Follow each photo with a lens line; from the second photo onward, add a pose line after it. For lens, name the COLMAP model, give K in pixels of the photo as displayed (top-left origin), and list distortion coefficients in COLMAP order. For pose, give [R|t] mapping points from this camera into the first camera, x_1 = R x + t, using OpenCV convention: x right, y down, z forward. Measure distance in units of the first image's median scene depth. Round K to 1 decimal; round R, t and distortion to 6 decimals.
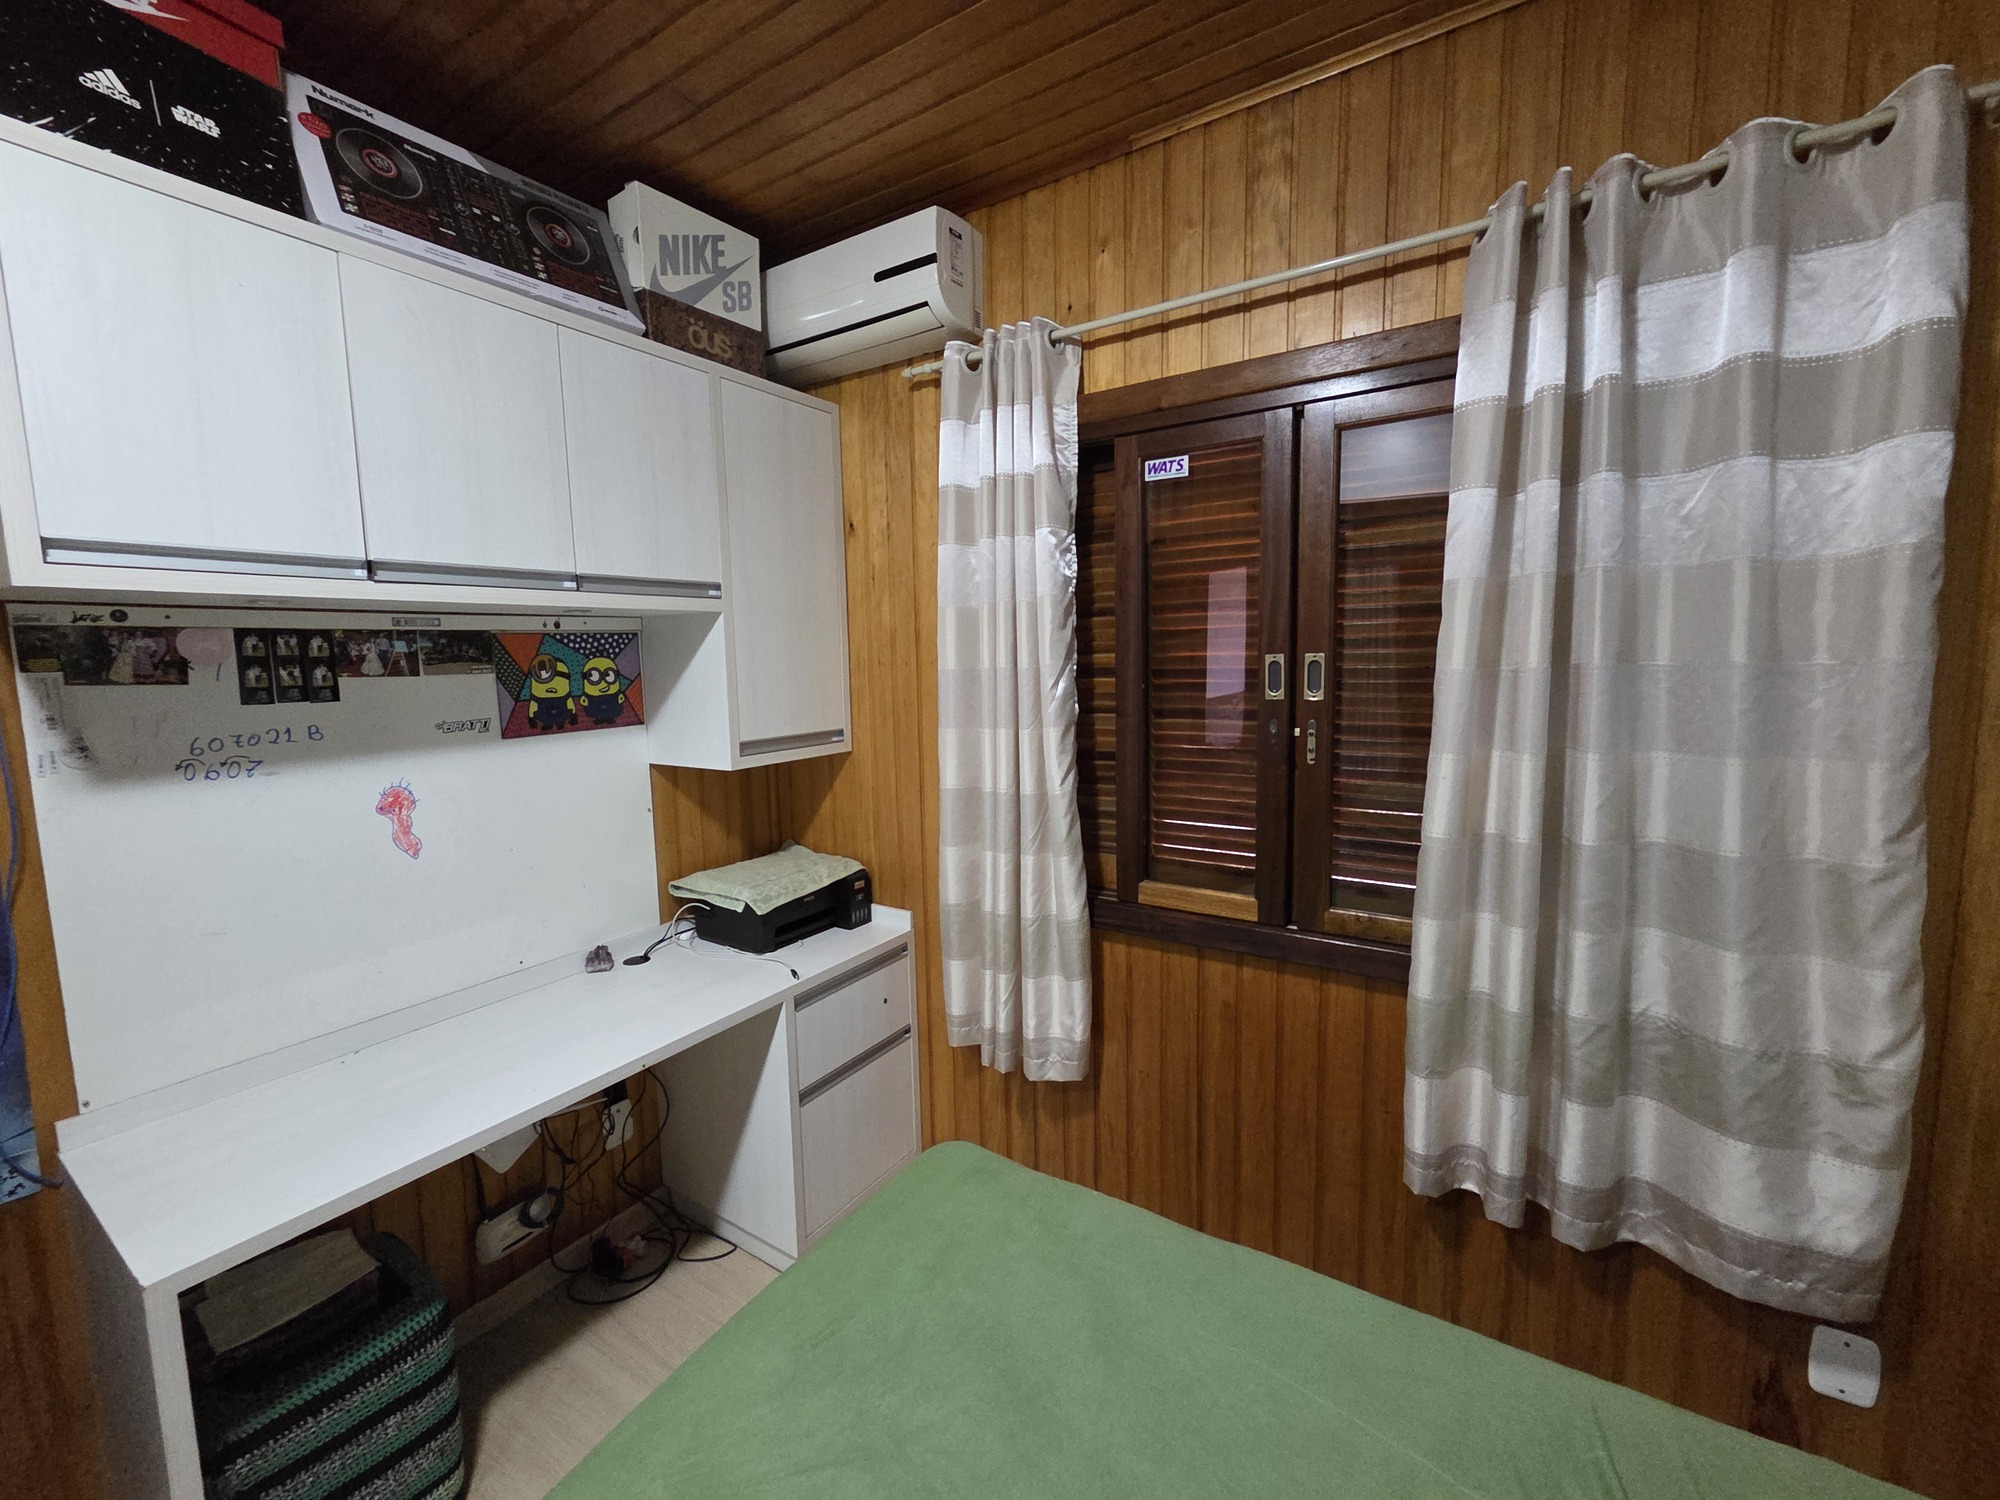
lens RADIAL K [[816.0, 0, 996.8], [0, 816.0, 741.0], [0, 0, 1]] dist [0.001550, -0.001110]
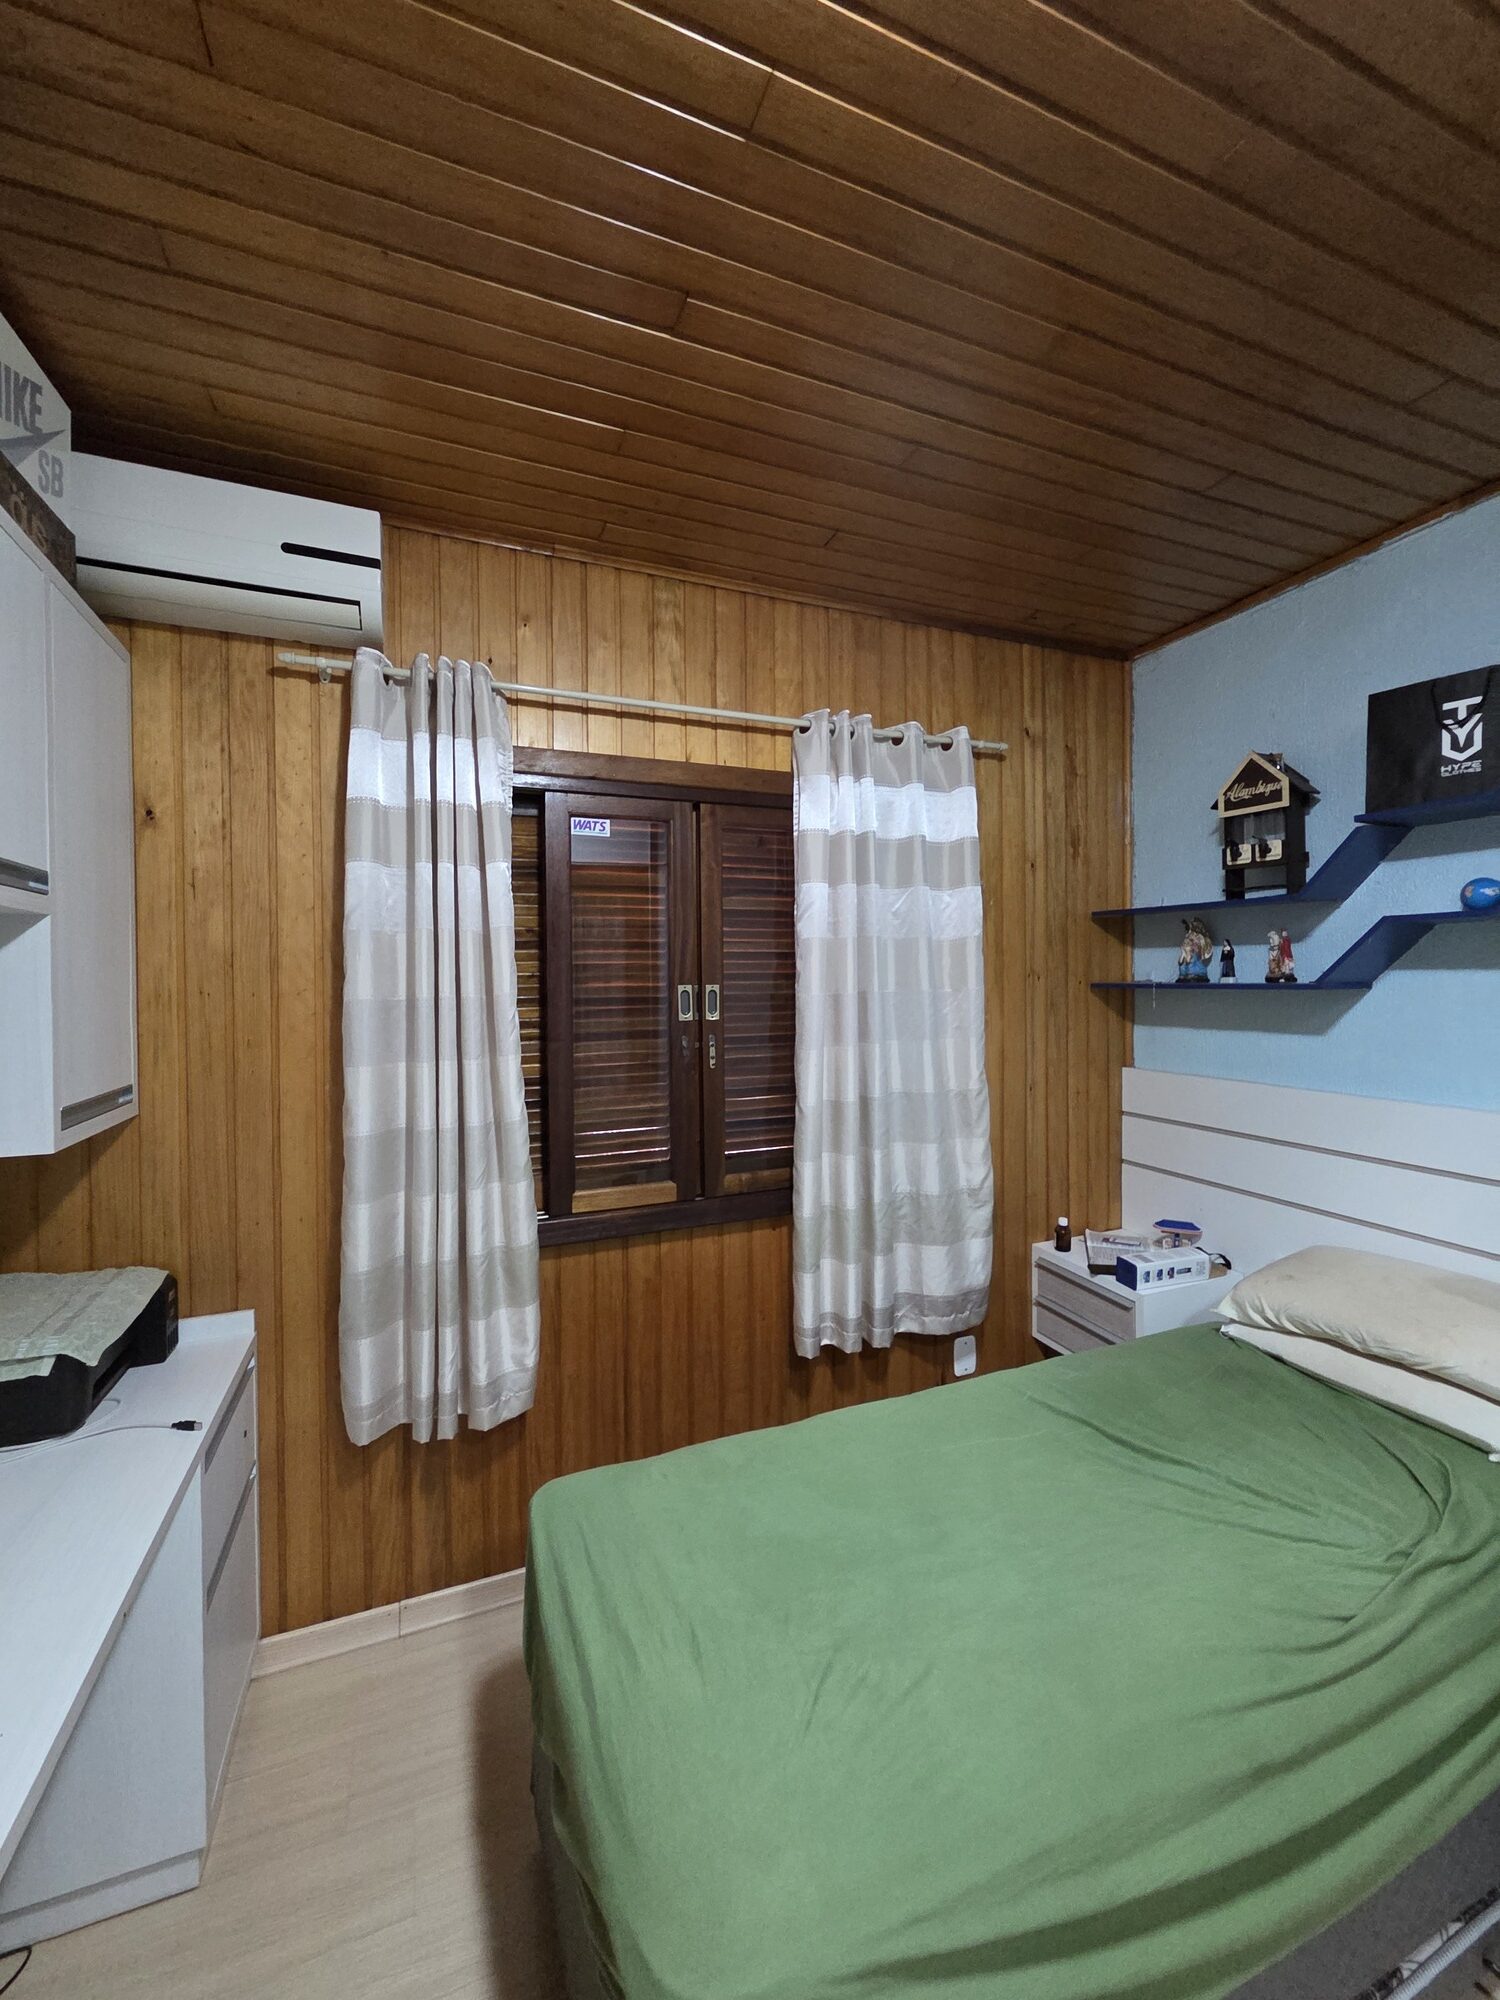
lens RADIAL K [[816.0, 0, 750.7], [0, 816.0, 994.4], [0, 0, 1]] dist [0.001550, -0.001110]
pose [[0.568915, 0.002849, 0.822391, -0.602837], [0.086604, 0.994226, -0.063356, -0.001067], [-0.817823, 0.107267, 0.565384, 0.168486]]
